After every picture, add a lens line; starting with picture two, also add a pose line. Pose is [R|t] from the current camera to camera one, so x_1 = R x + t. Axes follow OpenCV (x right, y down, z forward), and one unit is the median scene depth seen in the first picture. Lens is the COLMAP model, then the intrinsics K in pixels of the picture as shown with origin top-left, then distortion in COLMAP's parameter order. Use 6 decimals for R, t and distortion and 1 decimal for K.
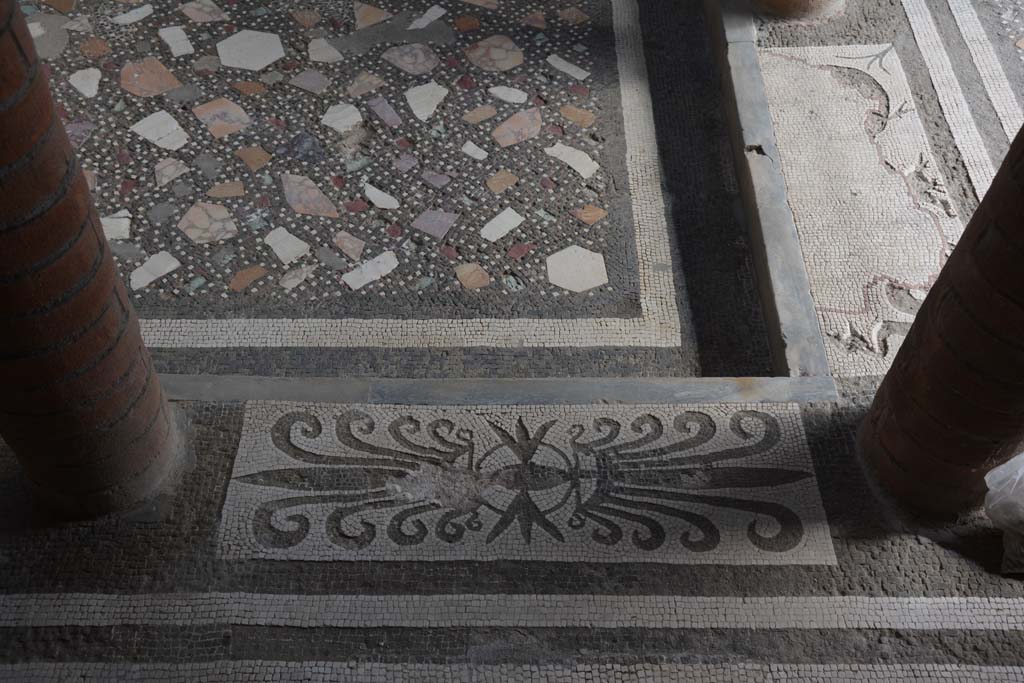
lens RADIAL K [[1175.0, 0, 511.4], [0, 1175.0, 342.5], [0, 0, 1]] dist [0.123633, 0.000000]
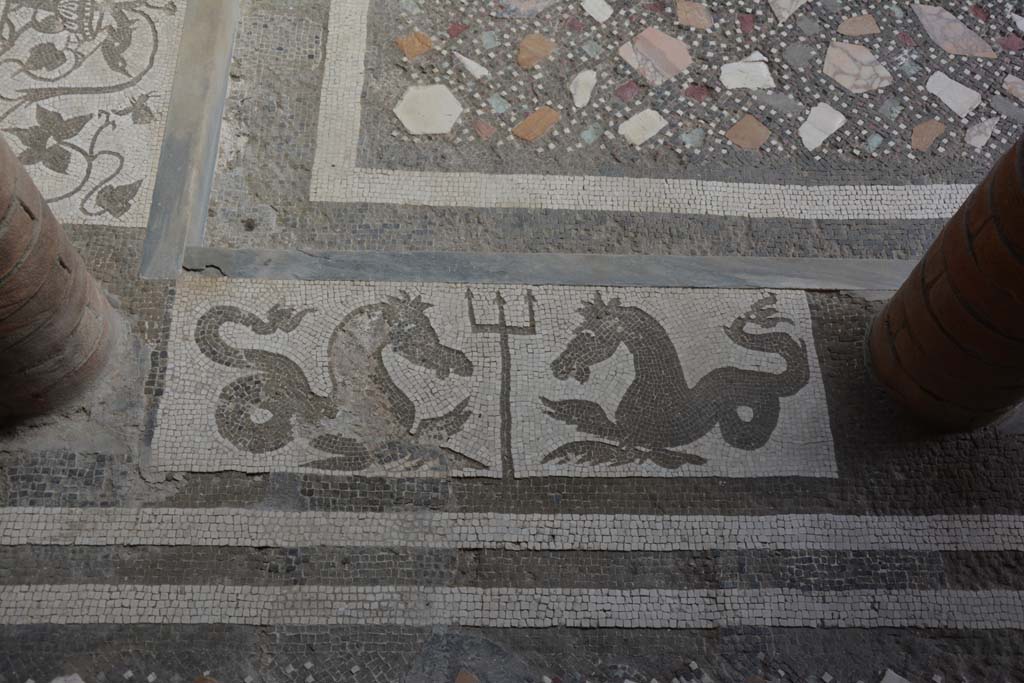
lens RADIAL K [[1175.0, 0, 513.1], [0, 1175.0, 339.5], [0, 0, 1]] dist [0.123633, 0.000000]
pose [[0.999790, 0.003225, 0.020222, -0.545099], [-0.007576, 0.975708, 0.218946, -0.097391], [-0.019025, -0.219053, 0.975527, 0.066515]]
